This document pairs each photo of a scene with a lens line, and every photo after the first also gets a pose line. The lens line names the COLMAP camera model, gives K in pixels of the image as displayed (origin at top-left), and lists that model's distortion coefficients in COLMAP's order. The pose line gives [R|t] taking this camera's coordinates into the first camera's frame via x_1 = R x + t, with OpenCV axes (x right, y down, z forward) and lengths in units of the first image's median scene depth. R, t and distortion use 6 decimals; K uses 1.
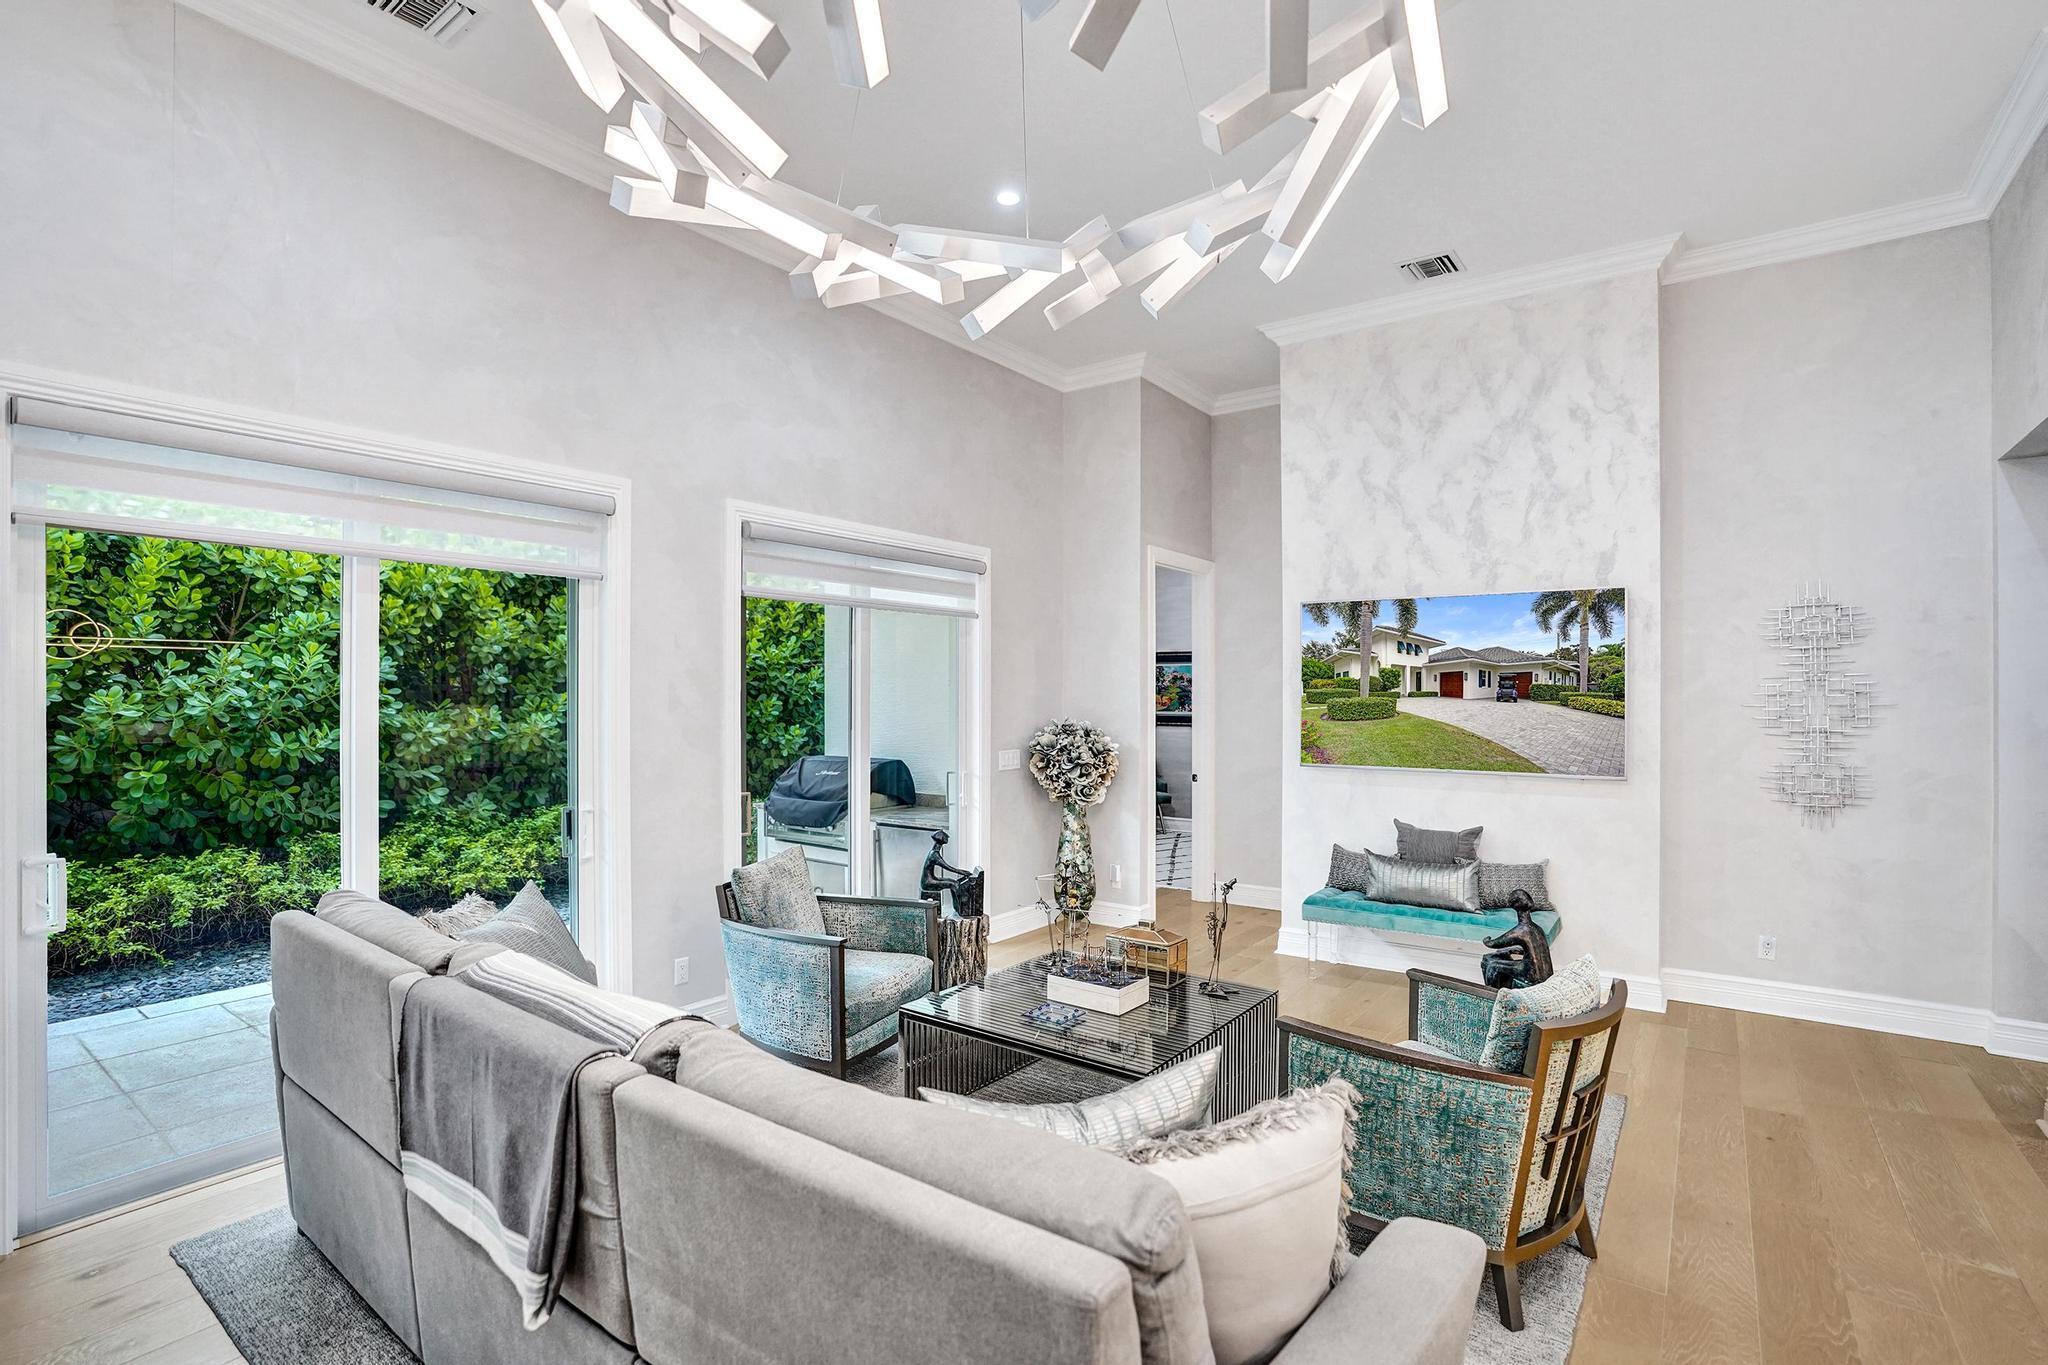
lens RADIAL K [[991.7, 0, 1003.8], [0, 991.7, 683.2], [0, 0, 1]] dist [-0.048431, 0.017625]
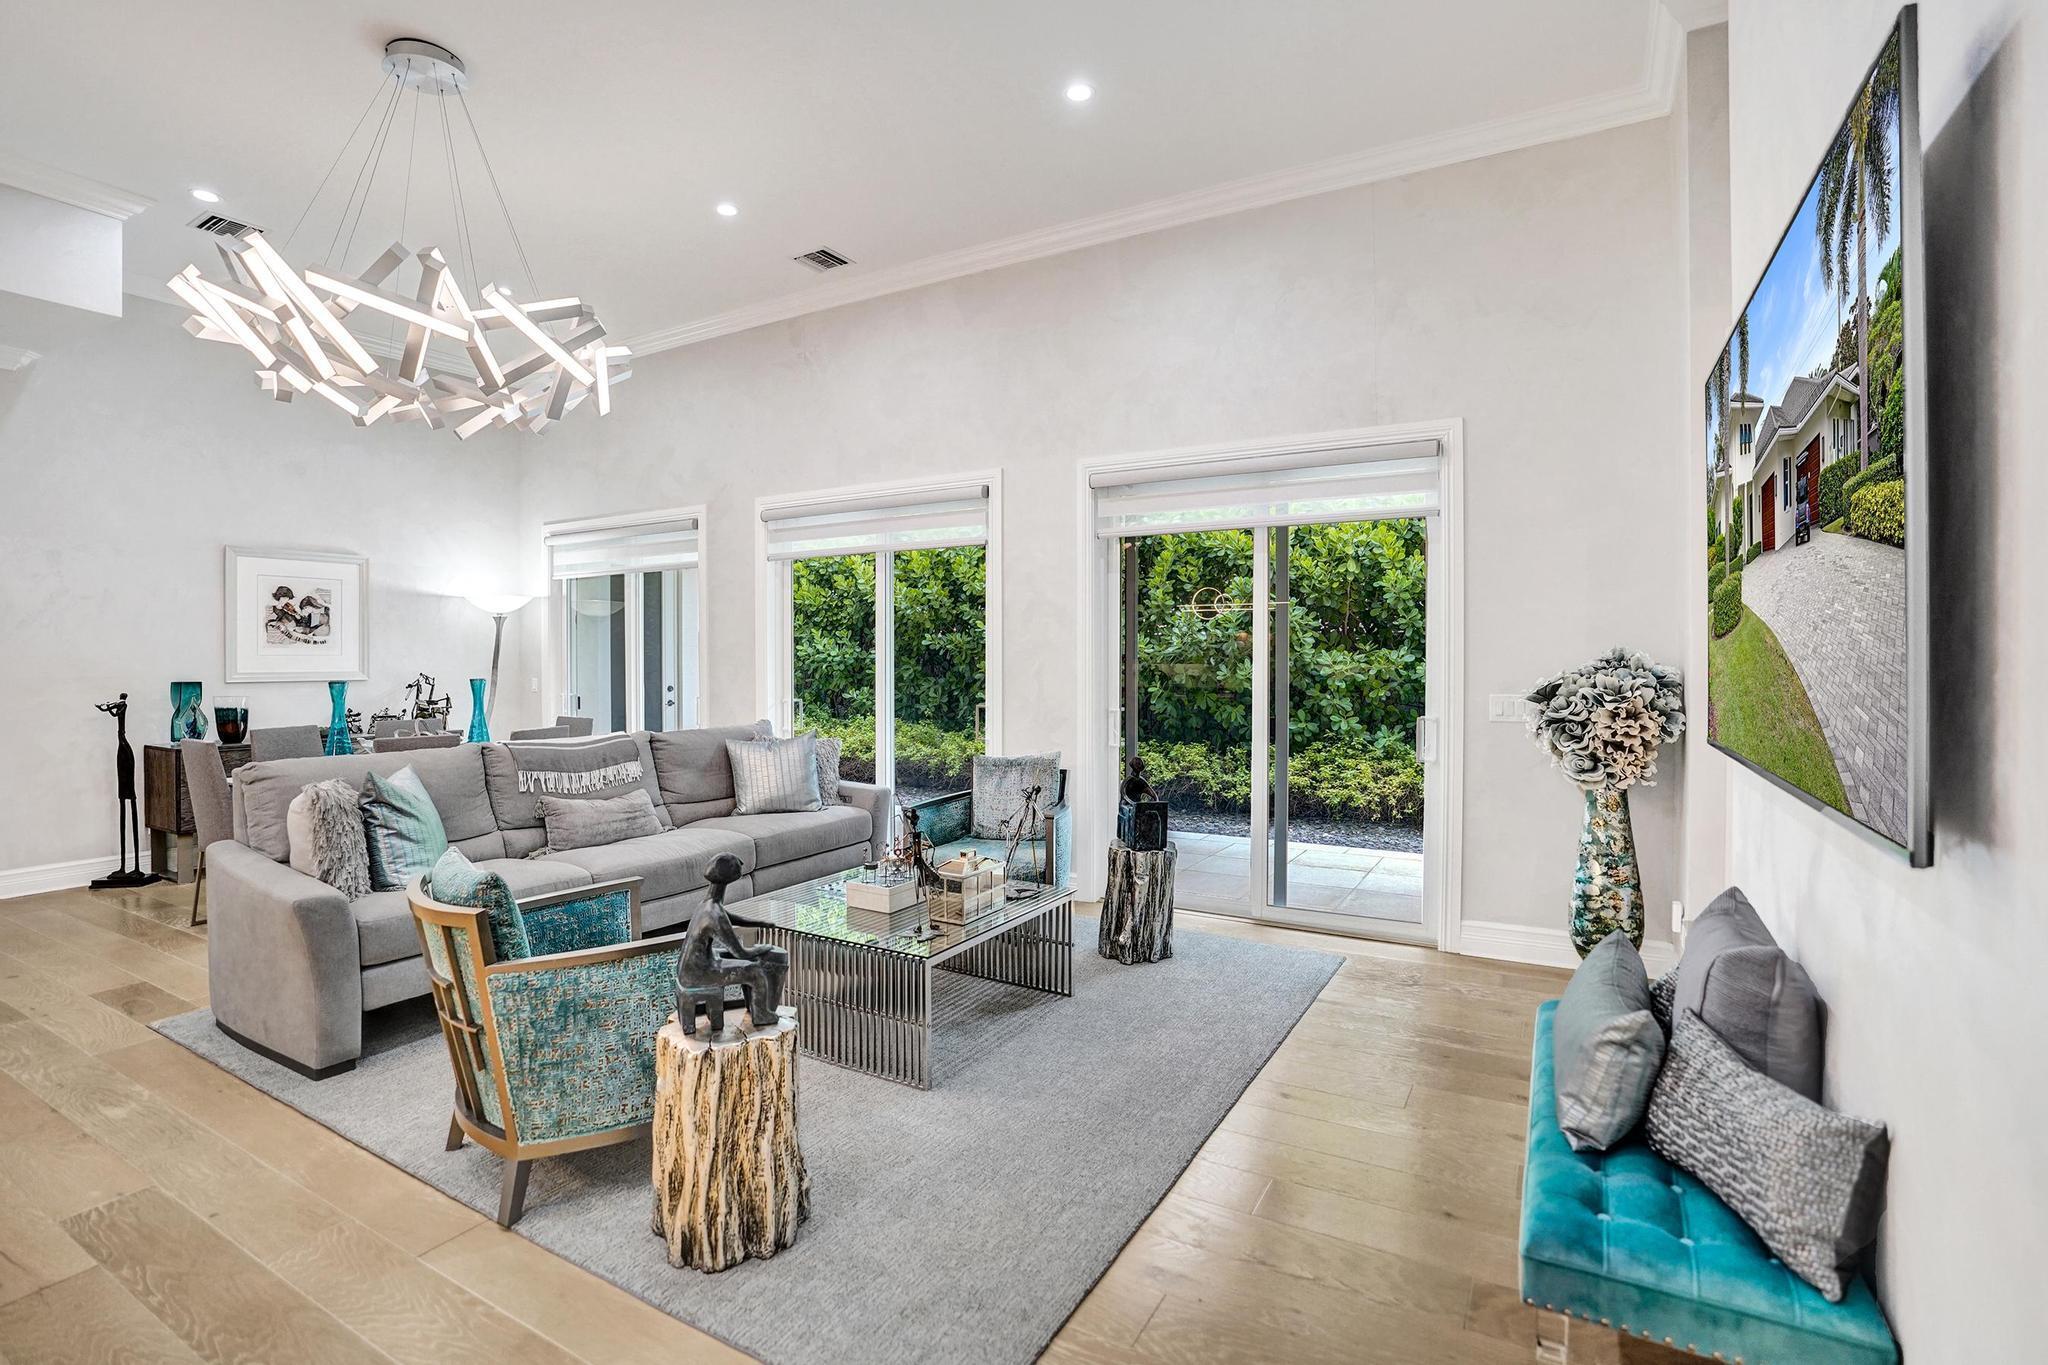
lens RADIAL K [[991.7, 0, 1012.3], [0, 991.7, 650.4], [0, 0, 1]] dist [-0.048431, 0.017625]
pose [[0.081951, -0.004097, -0.996628, 0.779501], [0.011672, 0.999927, -0.003151, 0.037878], [0.996568, -0.011374, 0.081993, 0.709788]]
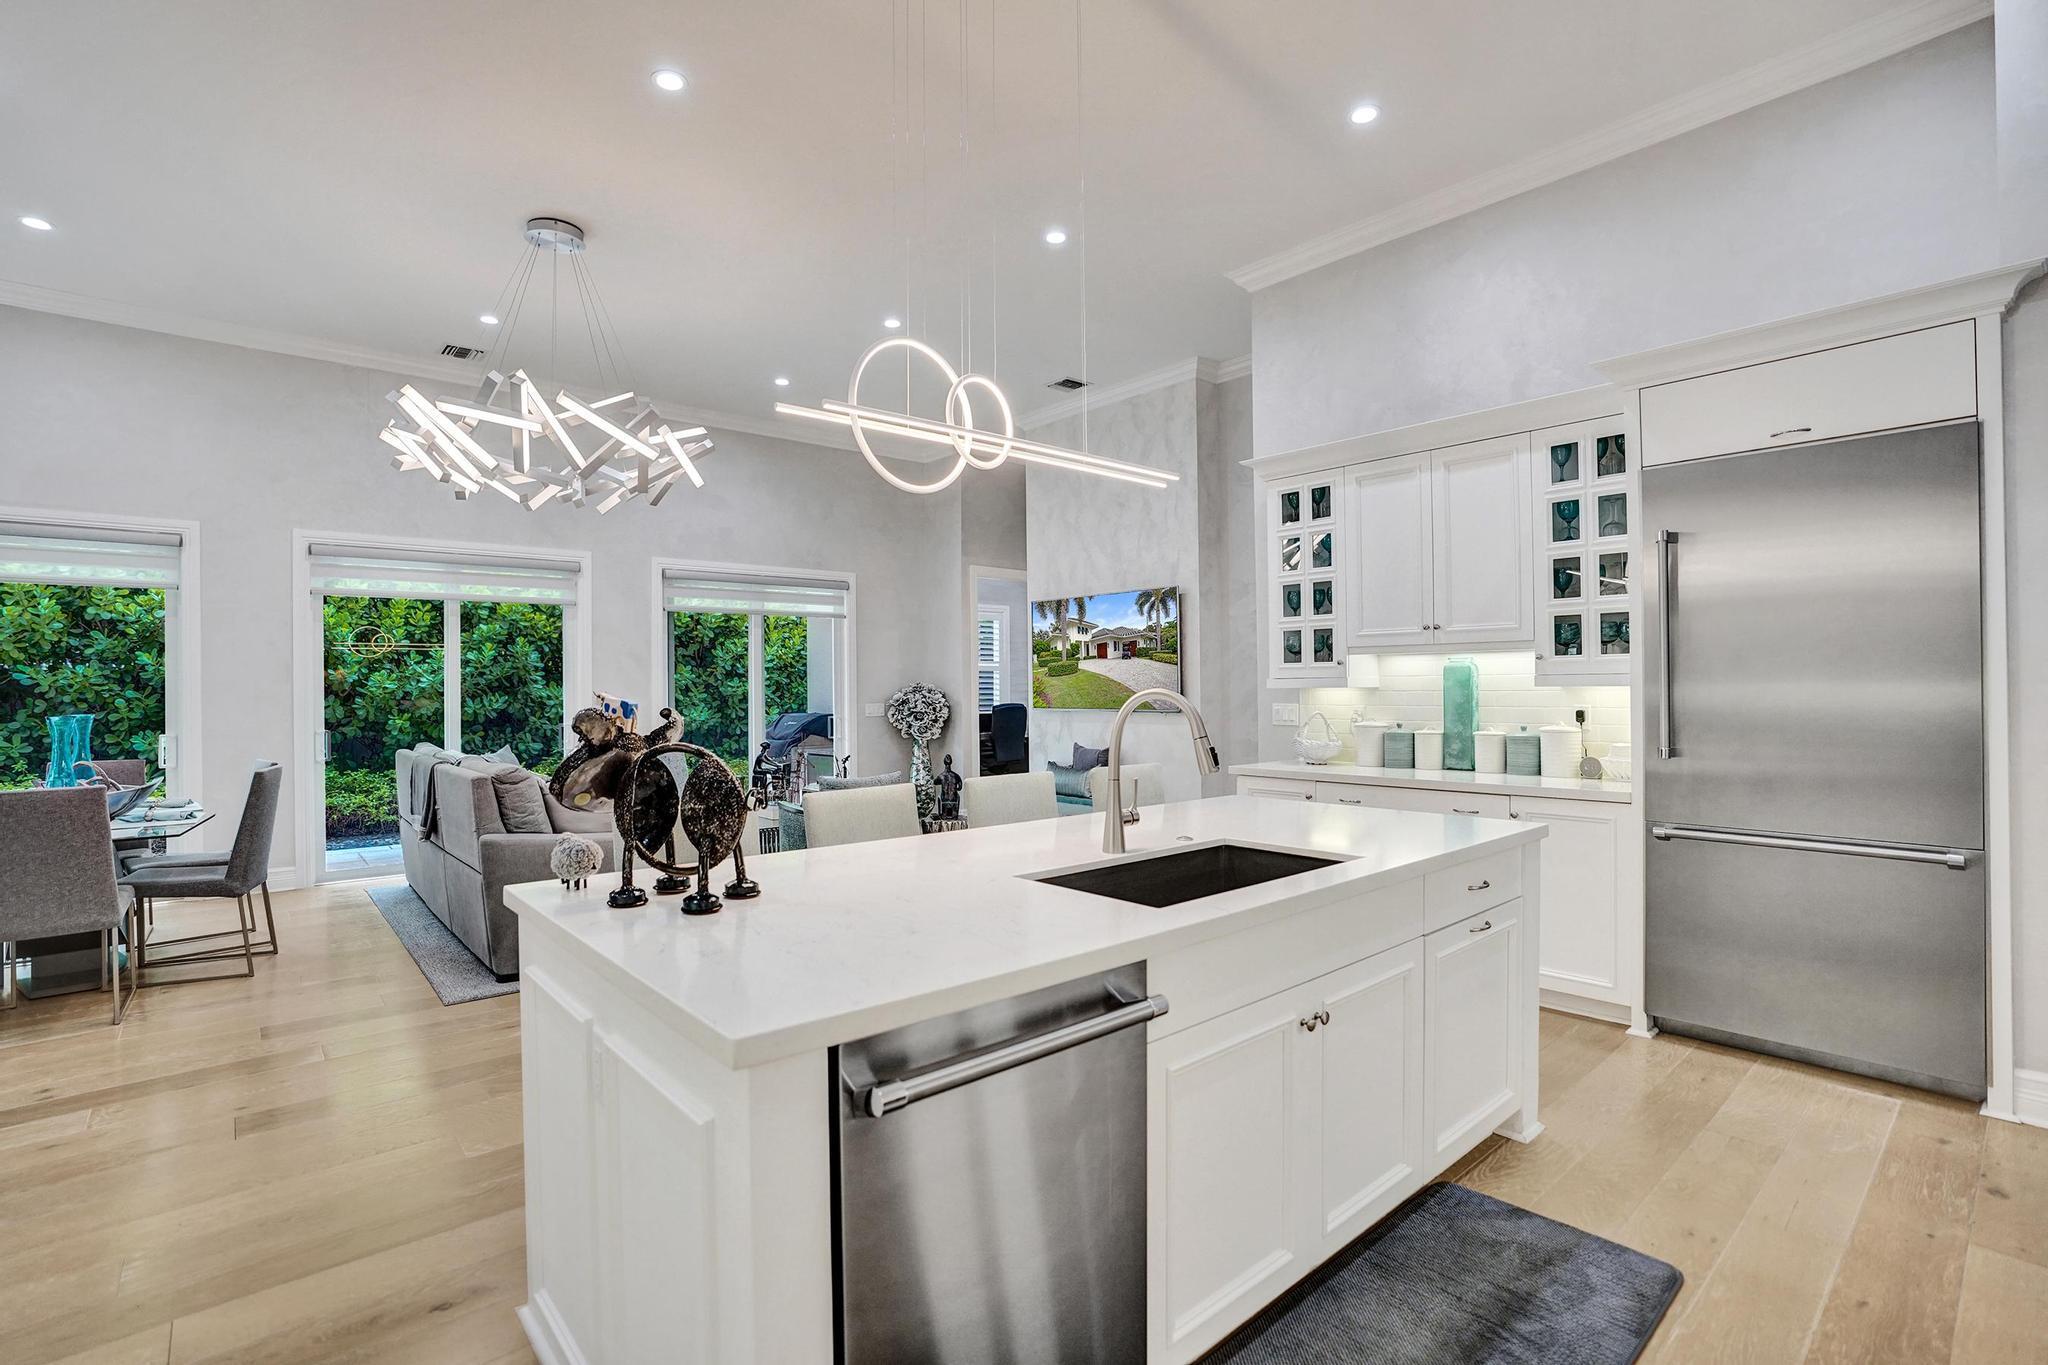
lens RADIAL K [[991.7, 0, 1021.1], [0, 991.7, 669.3], [0, 0, 1]] dist [-0.048431, 0.017625]
pose [[0.976076, -0.017191, -0.216747, 0.658427], [0.014960, 0.999817, -0.011931, 0.043855], [0.216913, 0.008403, 0.976155, -0.528668]]
